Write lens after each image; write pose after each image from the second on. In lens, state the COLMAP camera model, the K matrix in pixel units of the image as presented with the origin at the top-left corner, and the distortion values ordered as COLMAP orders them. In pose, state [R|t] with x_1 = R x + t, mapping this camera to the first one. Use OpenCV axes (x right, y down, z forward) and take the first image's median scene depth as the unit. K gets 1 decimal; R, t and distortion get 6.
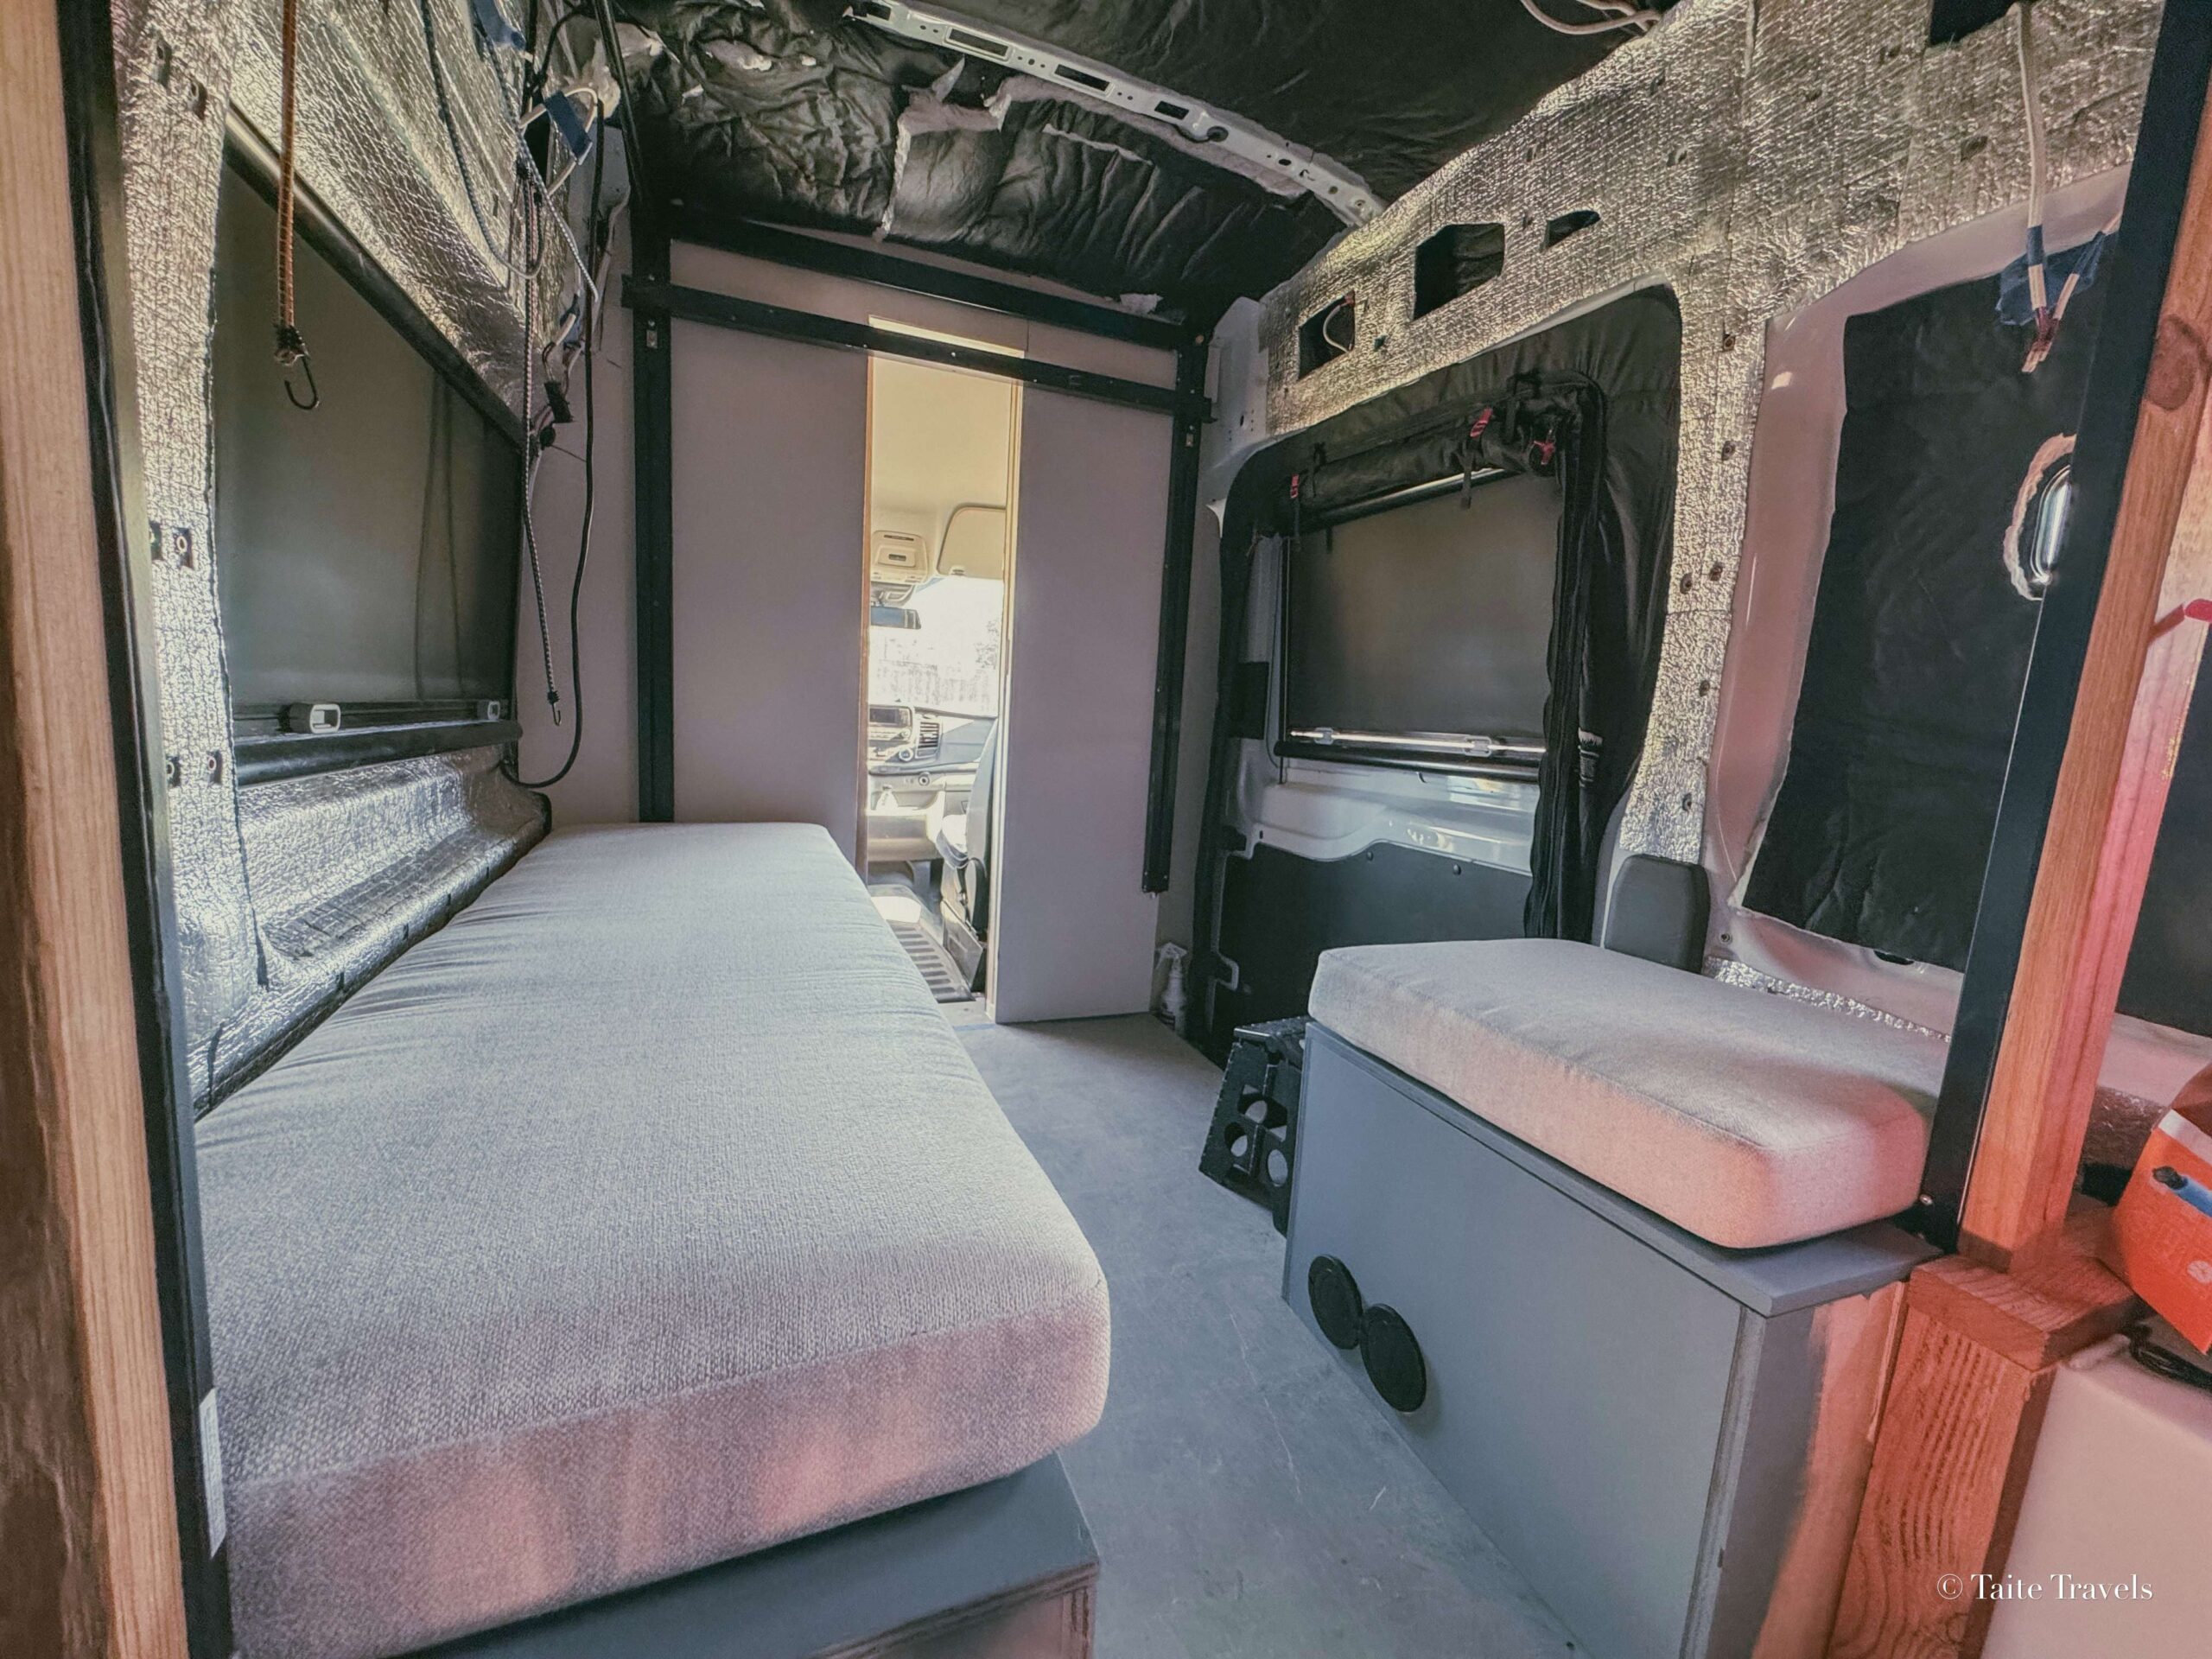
lens RADIAL K [[882.9, 0, 1106.0], [0, 882.9, 829.5], [0, 0, 1]] dist [-0.001454, -0.000067]
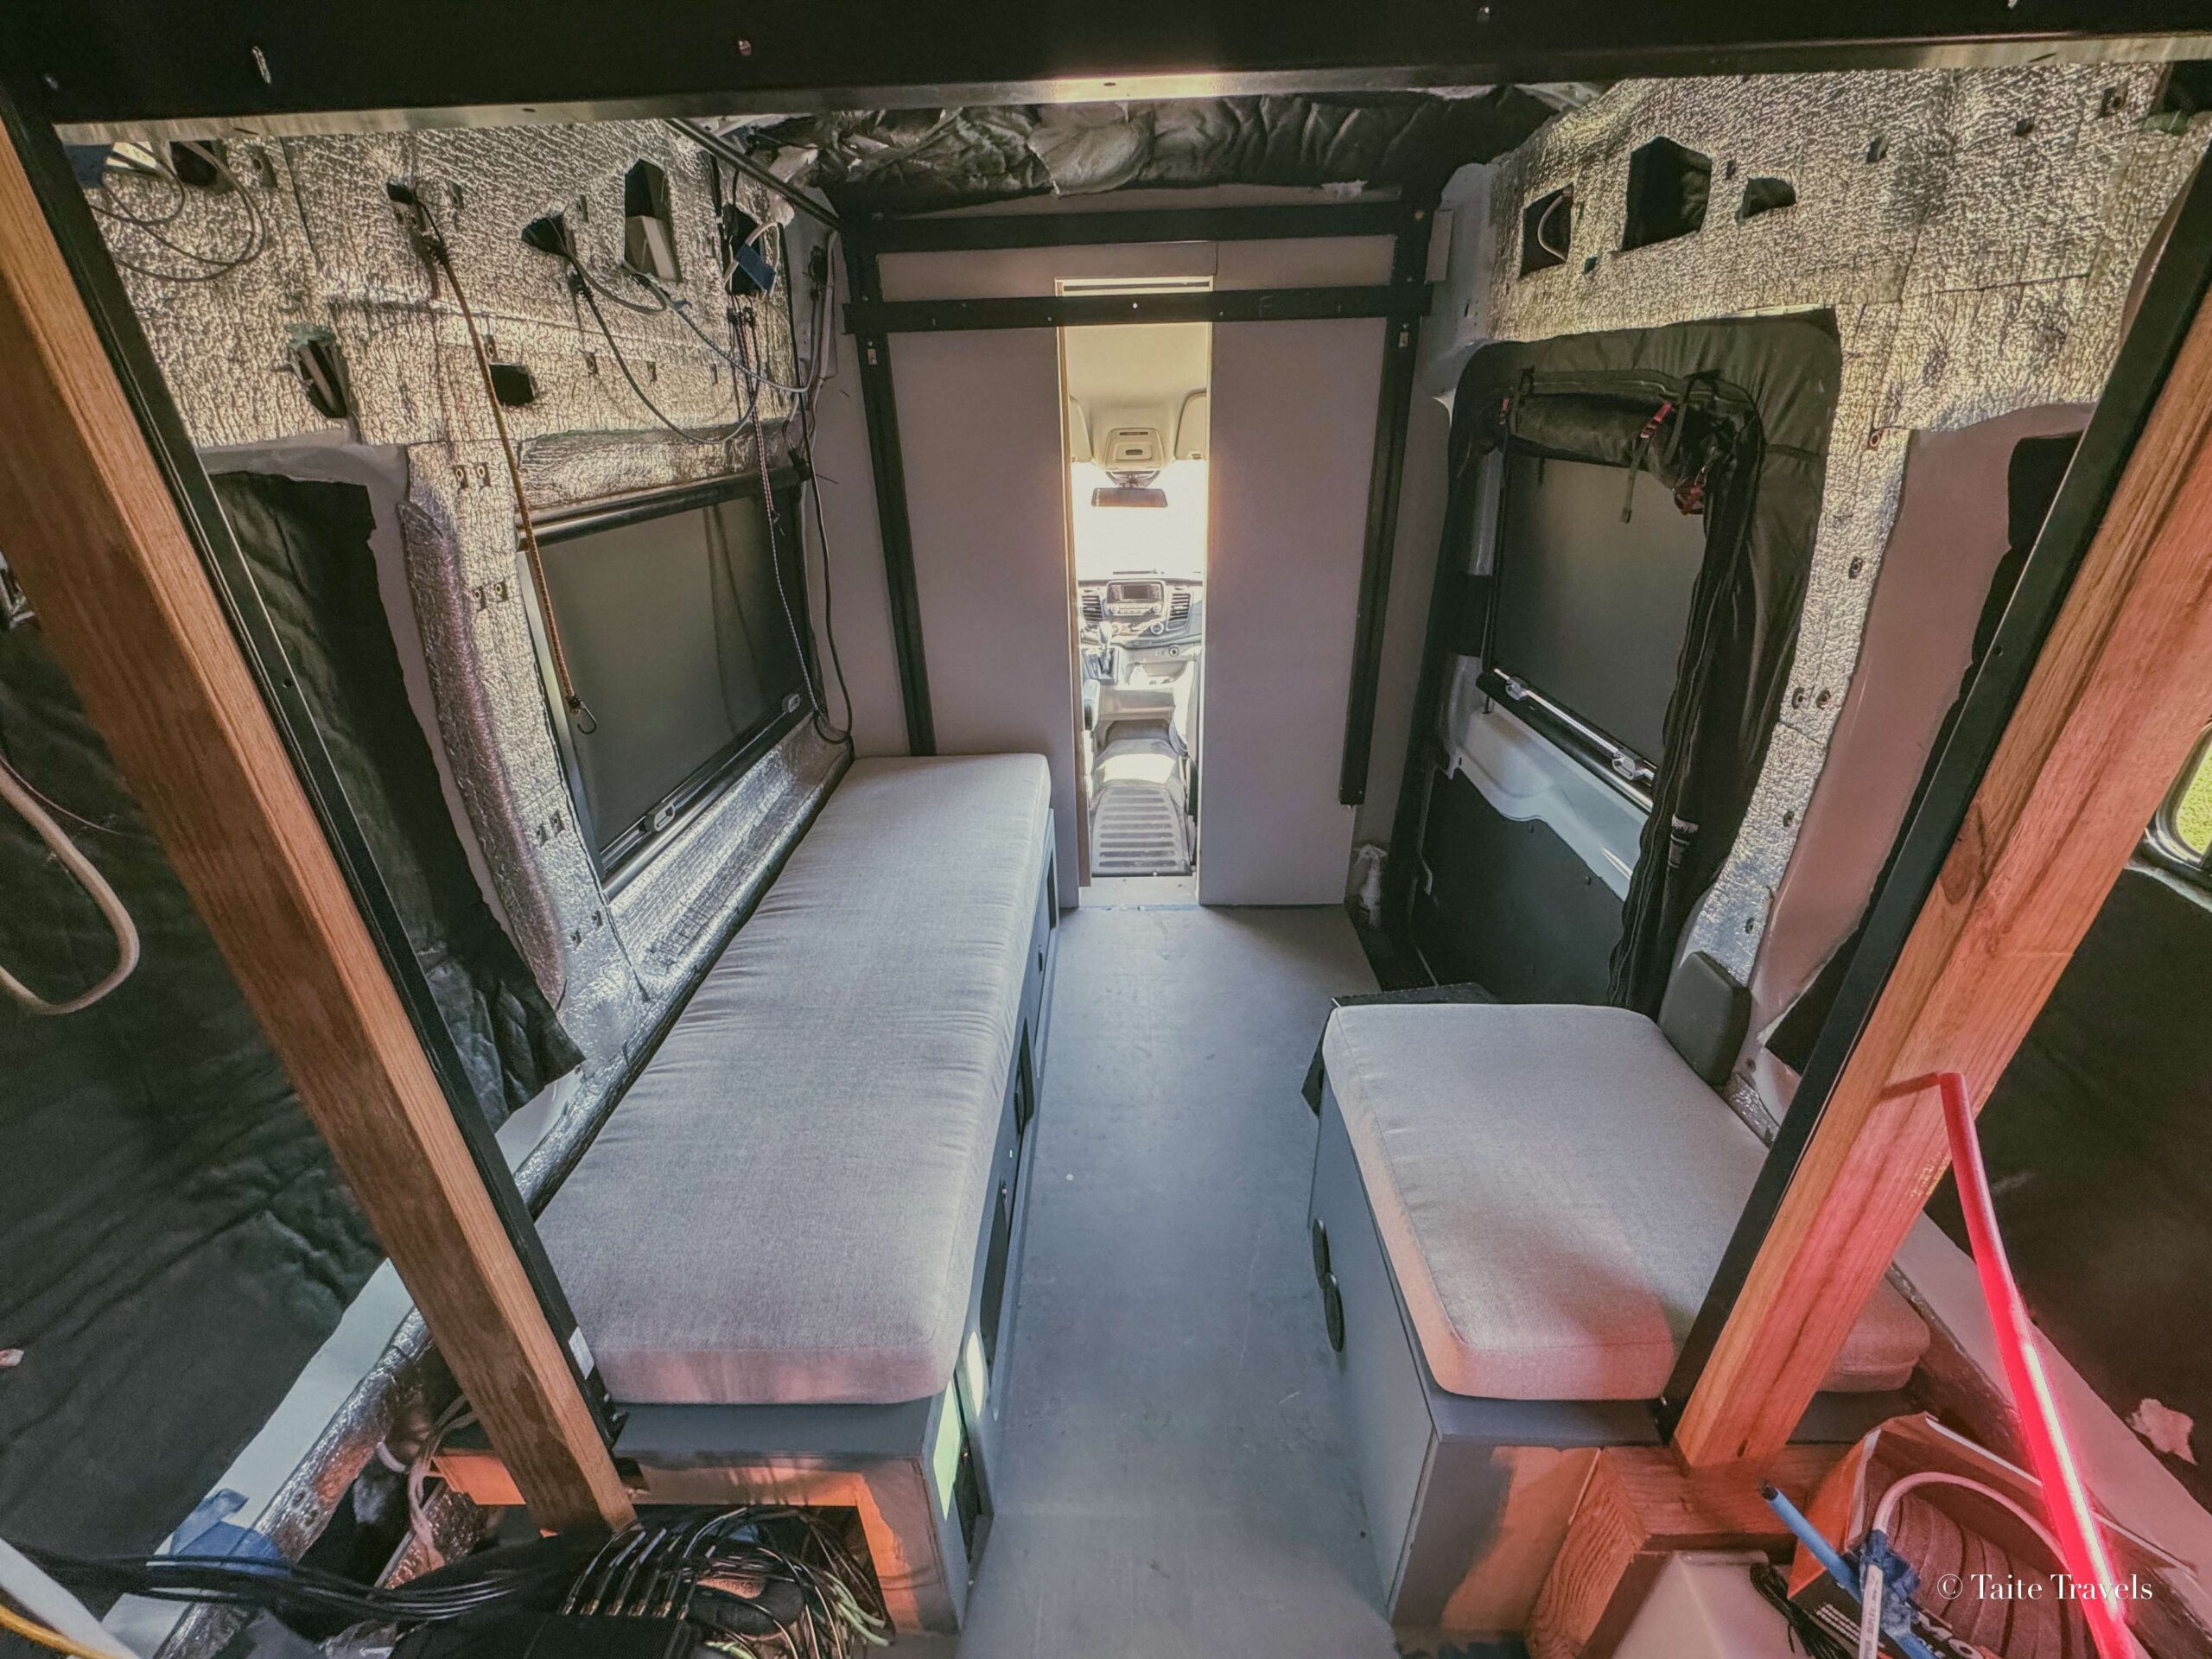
lens RADIAL K [[882.9, 0, 1106.0], [0, 882.9, 829.5], [0, 0, 1]] dist [-0.001454, -0.000067]
pose [[0.916842, 0.101735, -0.386071, 0.241997], [0.023566, 0.951514, 0.306702, -0.281918], [0.398555, -0.290295, 0.869990, -0.051838]]
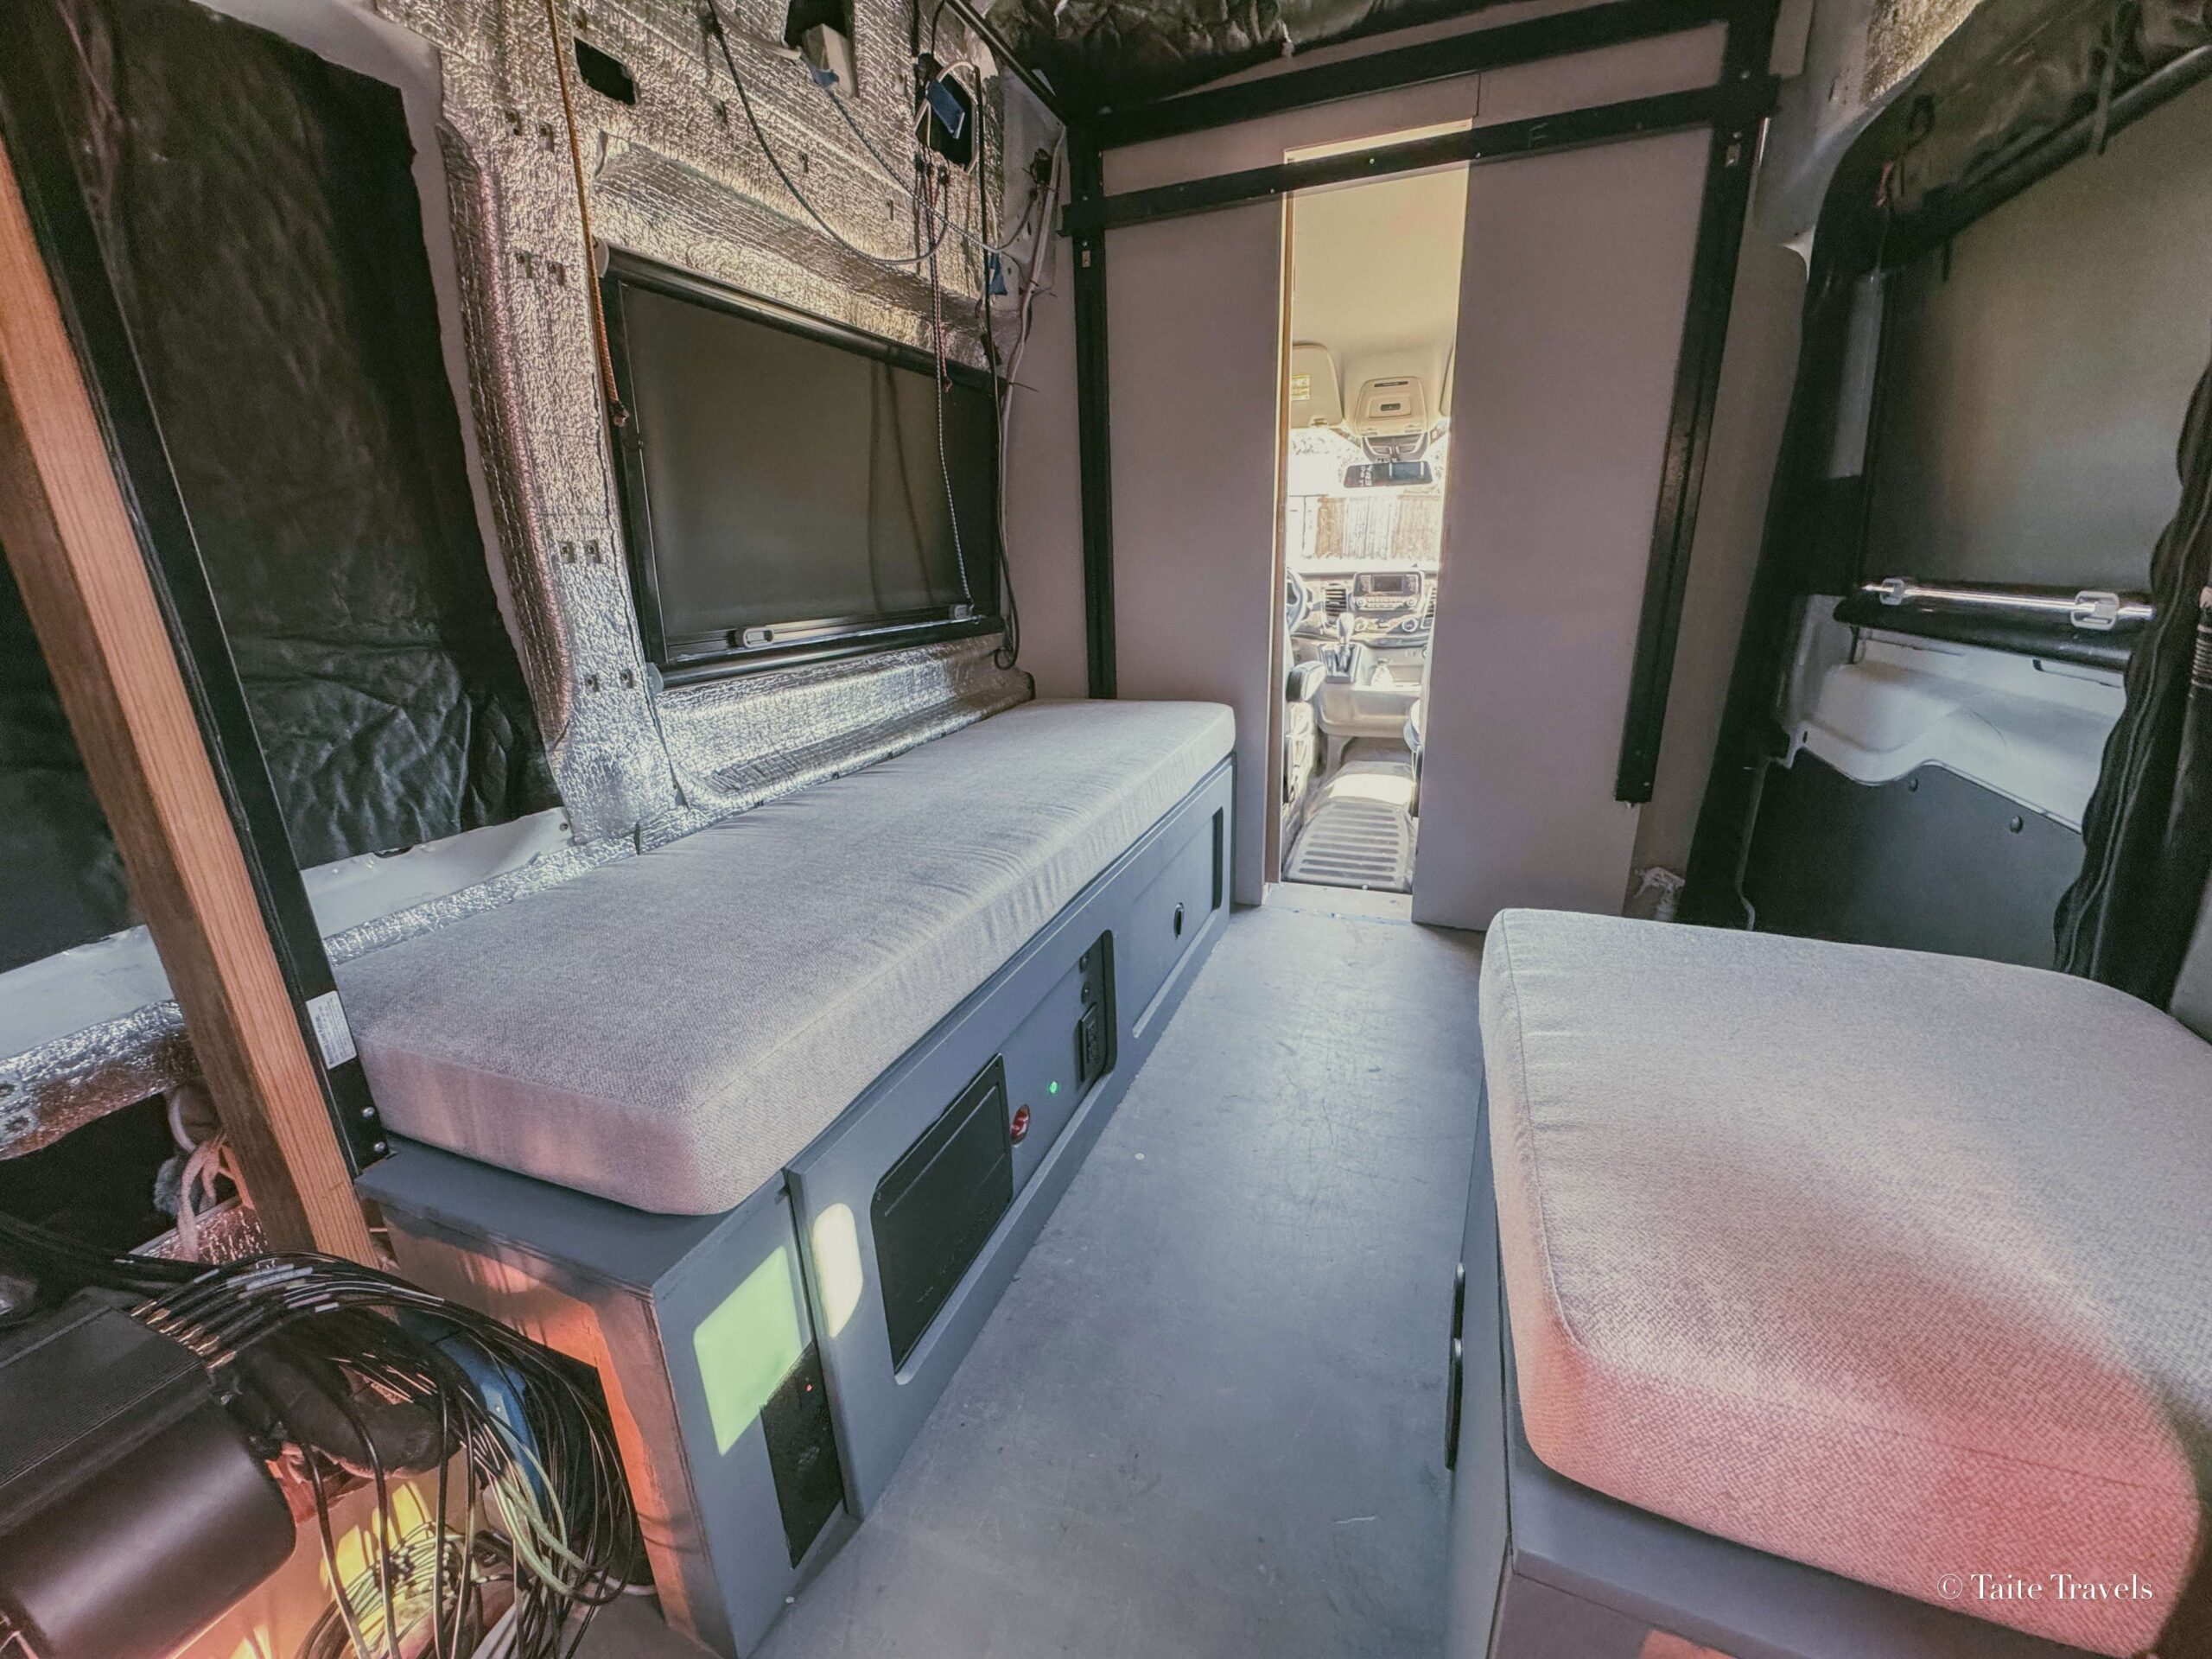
lens RADIAL K [[882.9, 0, 1106.0], [0, 882.9, 829.5], [0, 0, 1]] dist [-0.001454, -0.000067]
pose [[0.724517, 0.130255, -0.676837, 0.309183], [-0.022559, 0.985936, 0.165593, -0.030073], [0.688888, -0.104706, 0.717266, 0.131591]]
